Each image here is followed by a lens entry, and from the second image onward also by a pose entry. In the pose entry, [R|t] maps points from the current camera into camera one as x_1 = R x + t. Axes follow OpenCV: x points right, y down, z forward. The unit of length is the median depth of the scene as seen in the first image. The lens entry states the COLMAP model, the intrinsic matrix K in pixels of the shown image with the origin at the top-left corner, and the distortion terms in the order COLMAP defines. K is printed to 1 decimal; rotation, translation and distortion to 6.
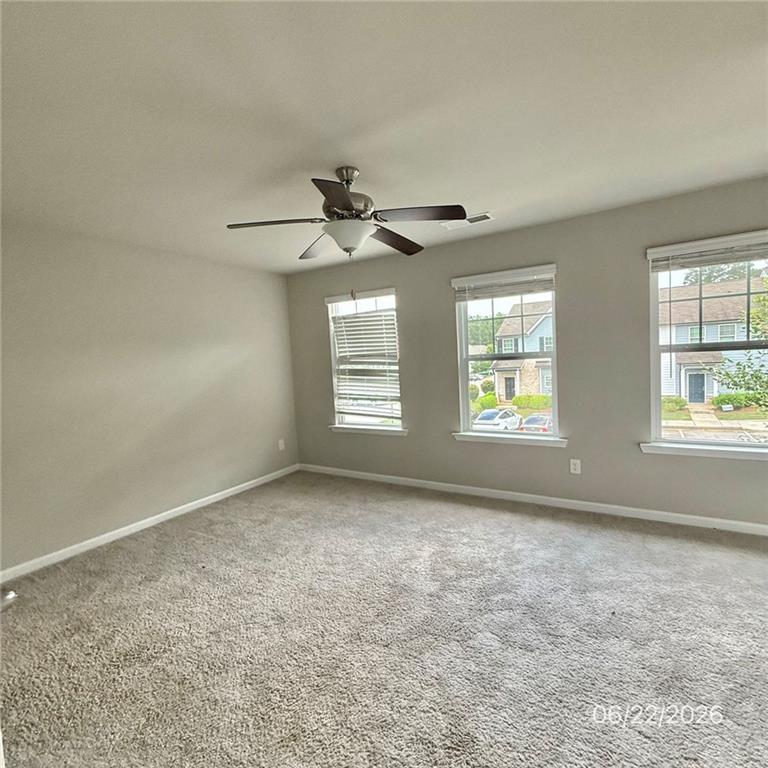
lens RADIAL K [[415.0, 0, 380.6], [0, 415.0, 386.3], [0, 0, 1]] dist [0.002737, 0.003099]
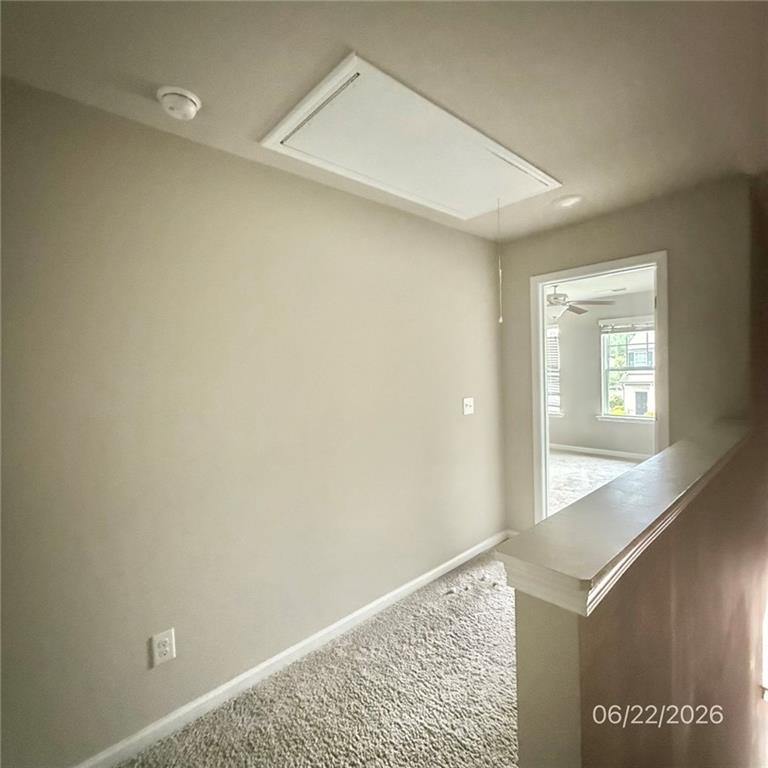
lens RADIAL K [[415.0, 0, 385.7], [0, 415.0, 387.8], [0, 0, 1]] dist [0.002737, 0.003099]
pose [[0.967976, 0.031151, -0.249104, -0.191461], [-0.036259, 0.999215, -0.015944, 0.053457], [0.248412, 0.024465, 0.968346, -0.666059]]
